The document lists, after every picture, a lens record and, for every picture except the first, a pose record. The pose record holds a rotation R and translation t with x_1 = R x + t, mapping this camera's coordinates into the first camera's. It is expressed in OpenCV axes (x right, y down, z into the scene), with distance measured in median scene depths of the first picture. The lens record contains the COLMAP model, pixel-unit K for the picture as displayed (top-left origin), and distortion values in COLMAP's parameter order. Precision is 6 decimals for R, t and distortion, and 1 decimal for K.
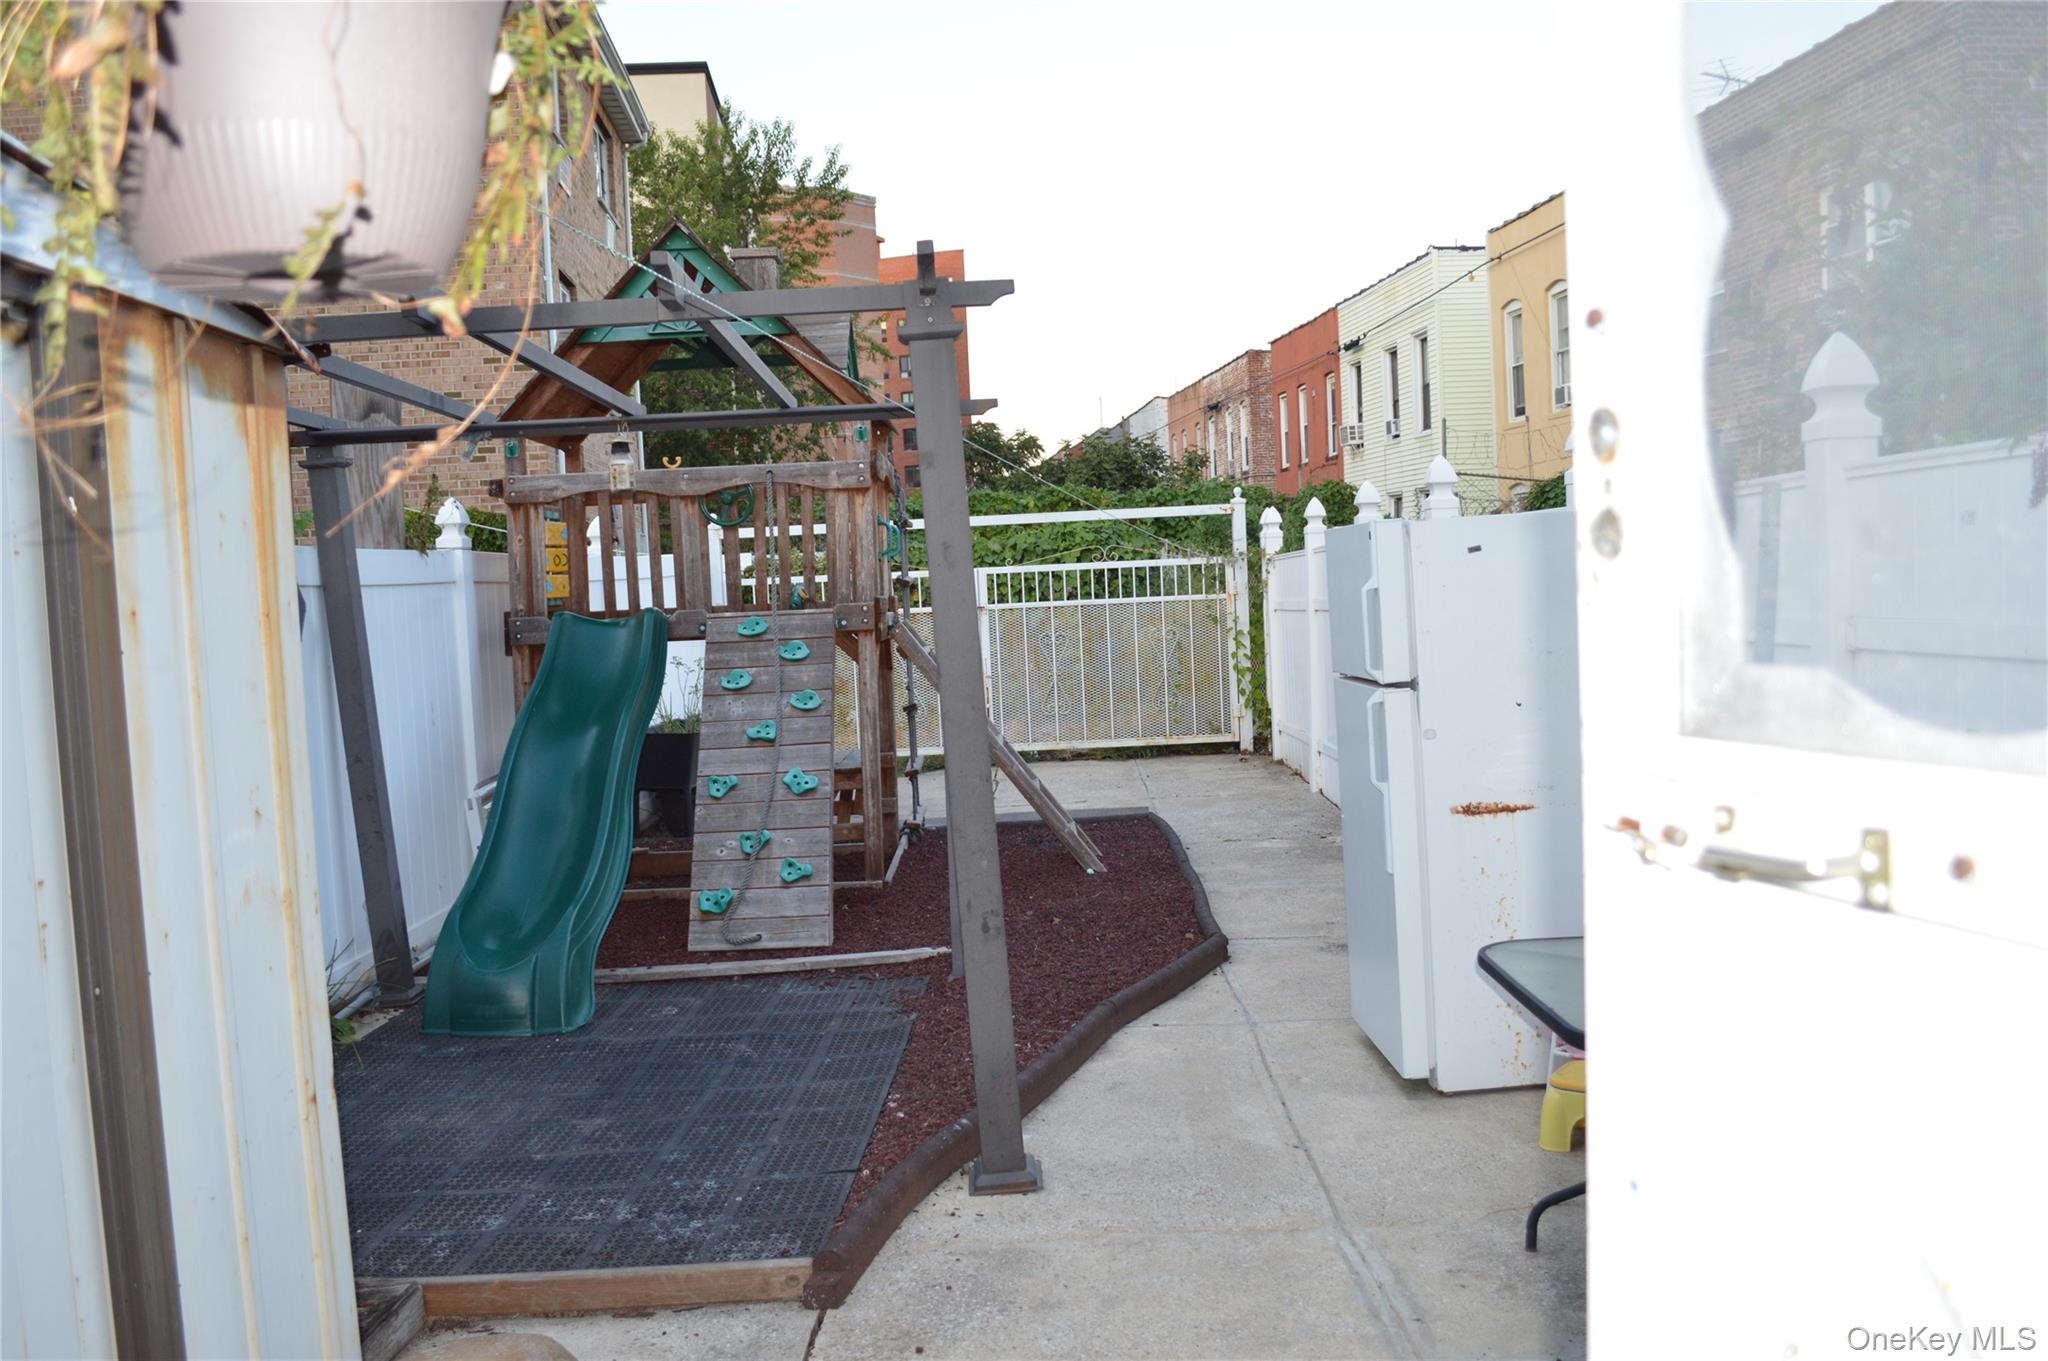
lens RADIAL K [[1631.6, 0, 1008.7], [0, 1631.6, 681.8], [0, 0, 1]] dist [-0.086683, 0.021151]
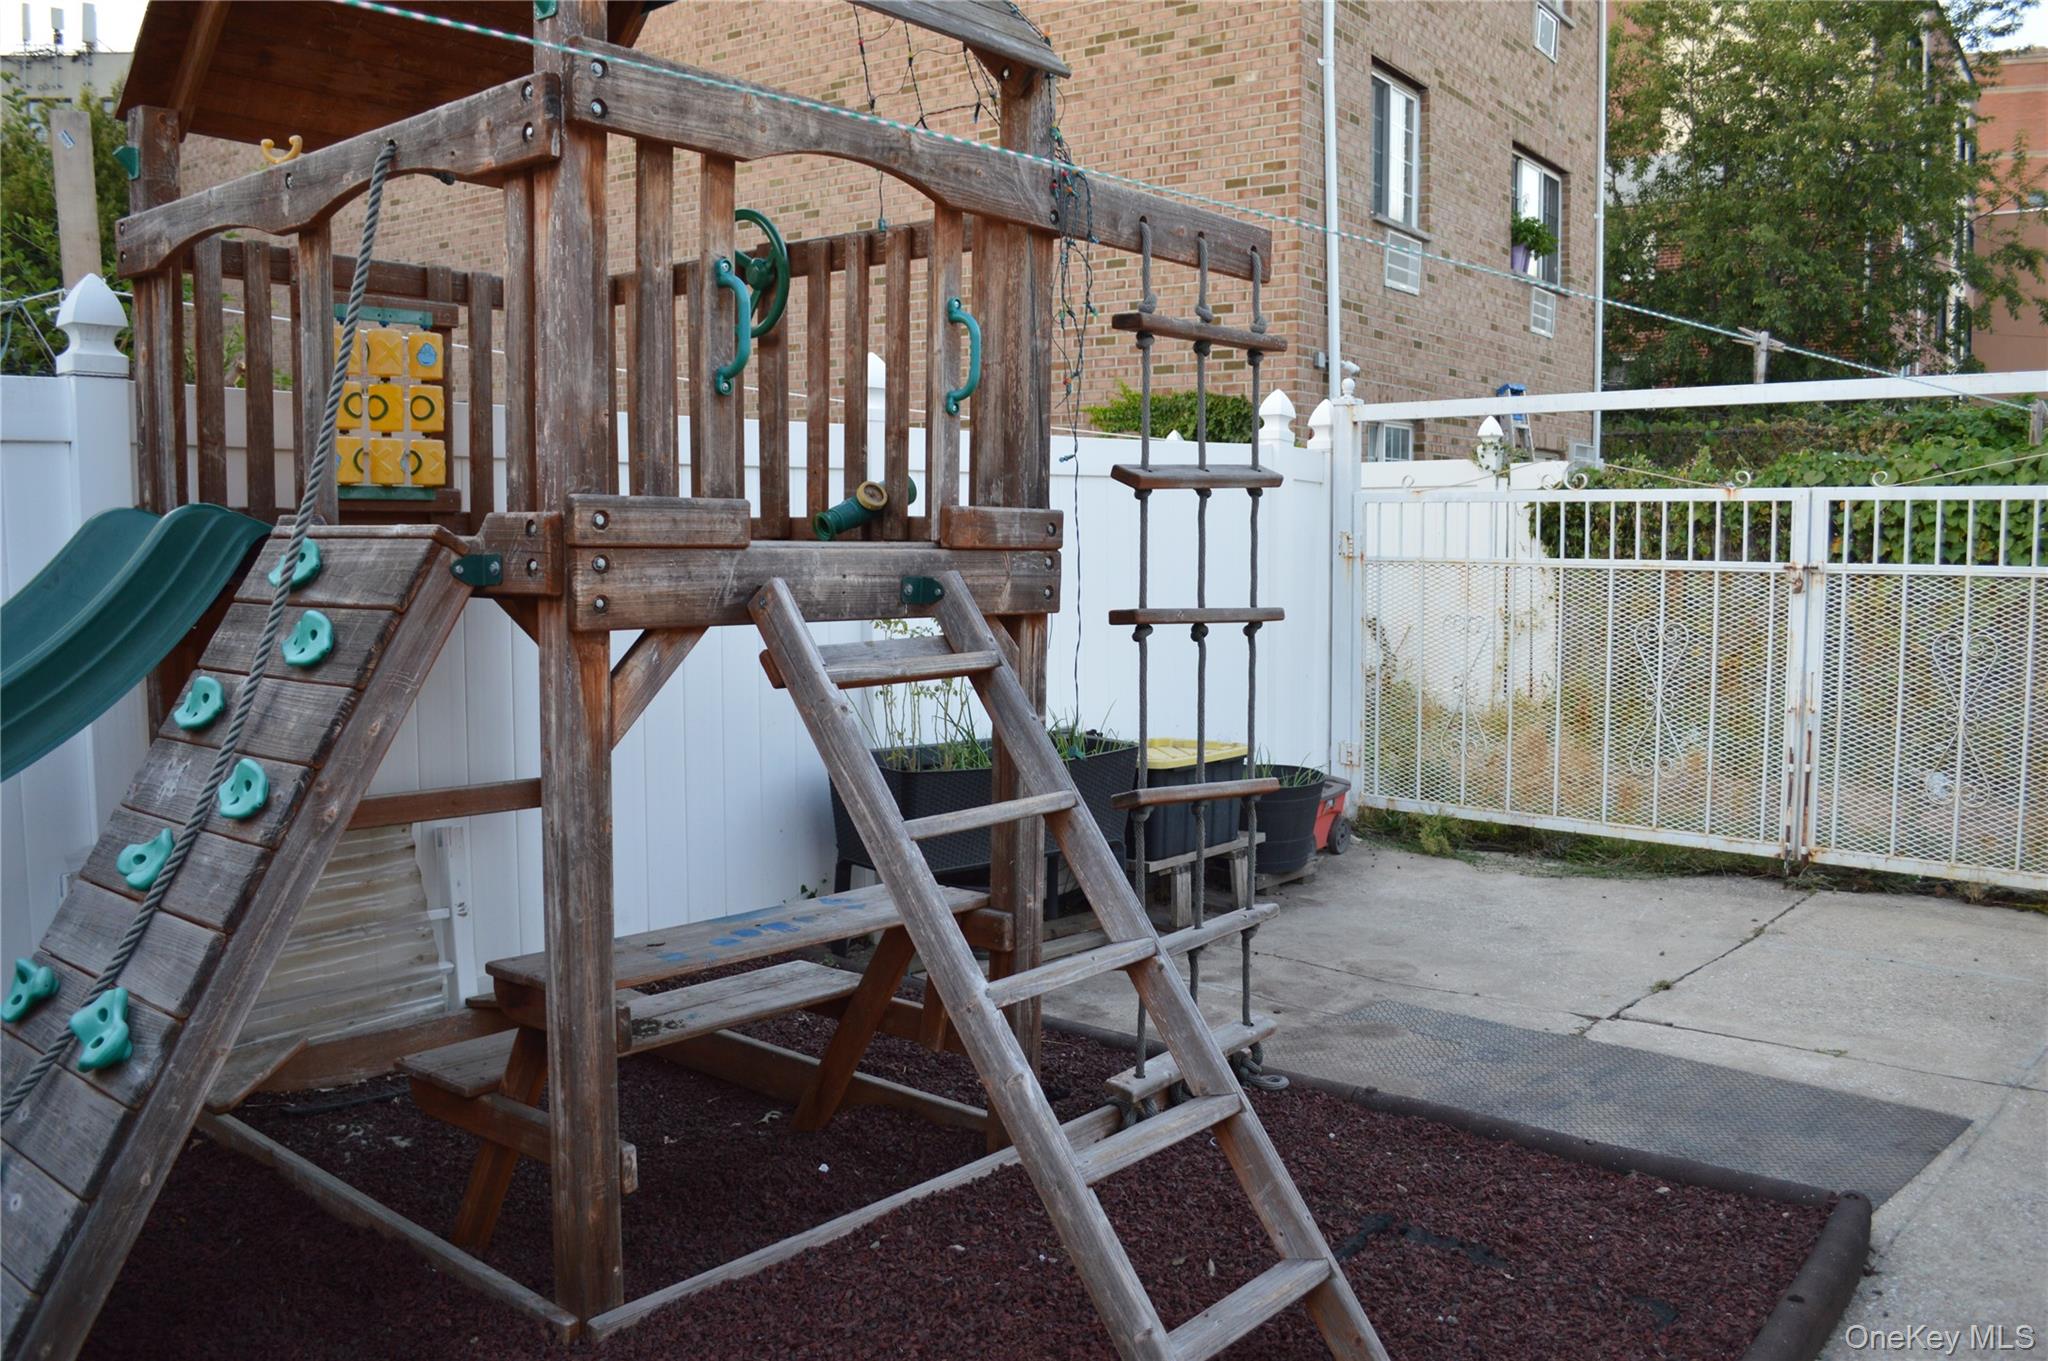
lens RADIAL K [[1631.6, 0, 1031.1], [0, 1631.6, 686.0], [0, 0, 1]] dist [-0.086683, 0.021151]
pose [[0.757595, 0.105950, -0.644069, 0.226947], [-0.077681, 0.994361, 0.072200, -0.050865], [0.648086, -0.004666, 0.761553, 0.915981]]
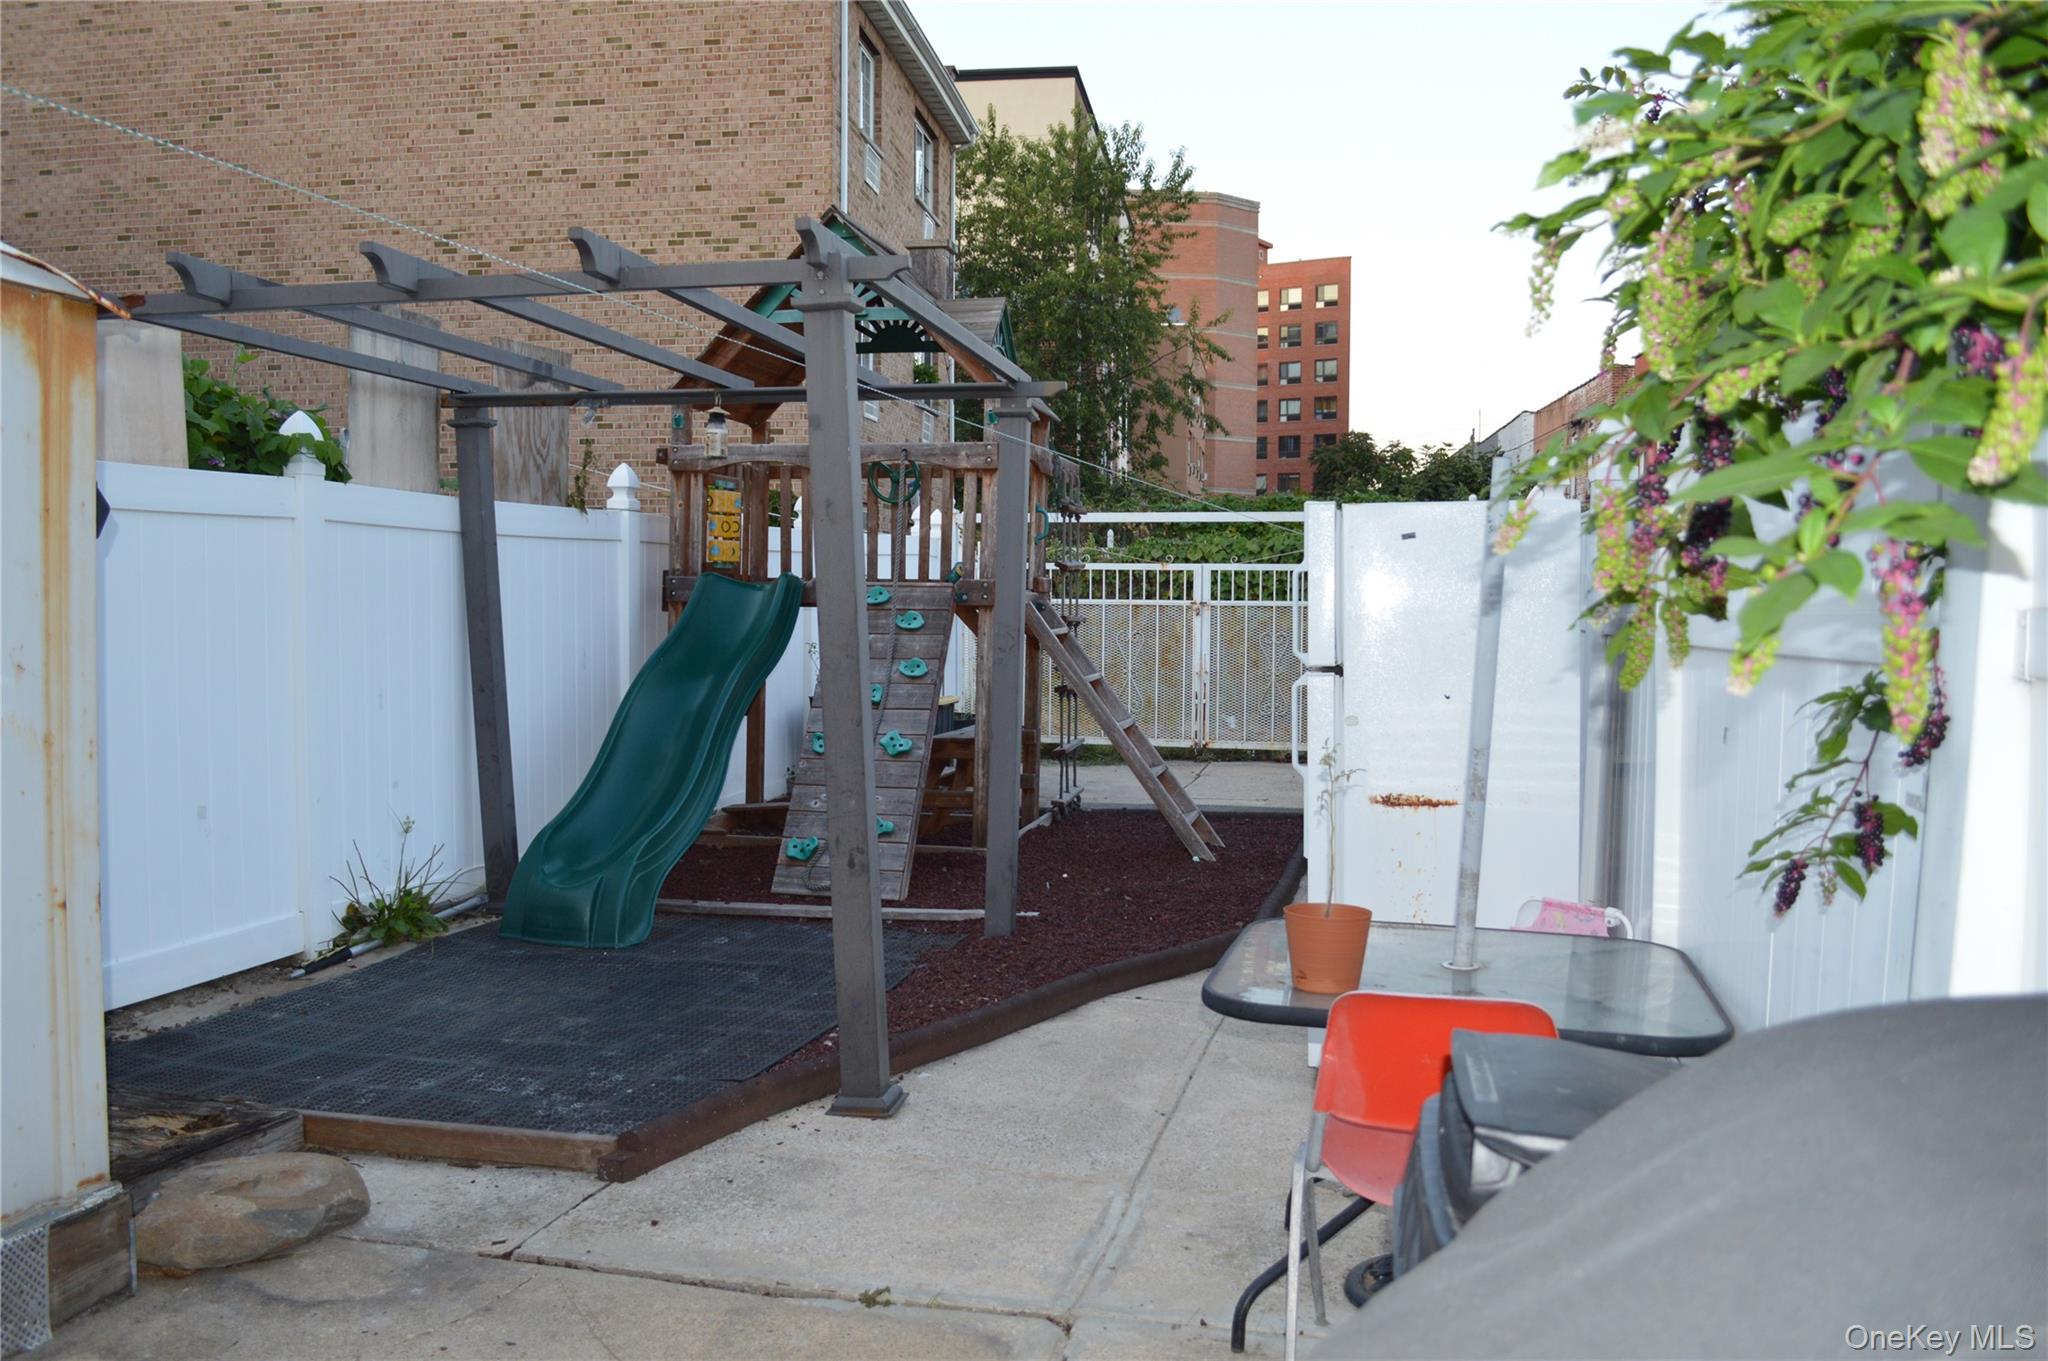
lens RADIAL K [[1631.6, 0, 1012.2], [0, 1631.6, 684.3], [0, 0, 1]] dist [-0.086683, 0.021151]
pose [[0.972013, 0.066967, -0.225181, 0.186612], [-0.067352, 0.997711, 0.005983, 0.012036], [0.225066, 0.009350, 0.974299, -0.008516]]
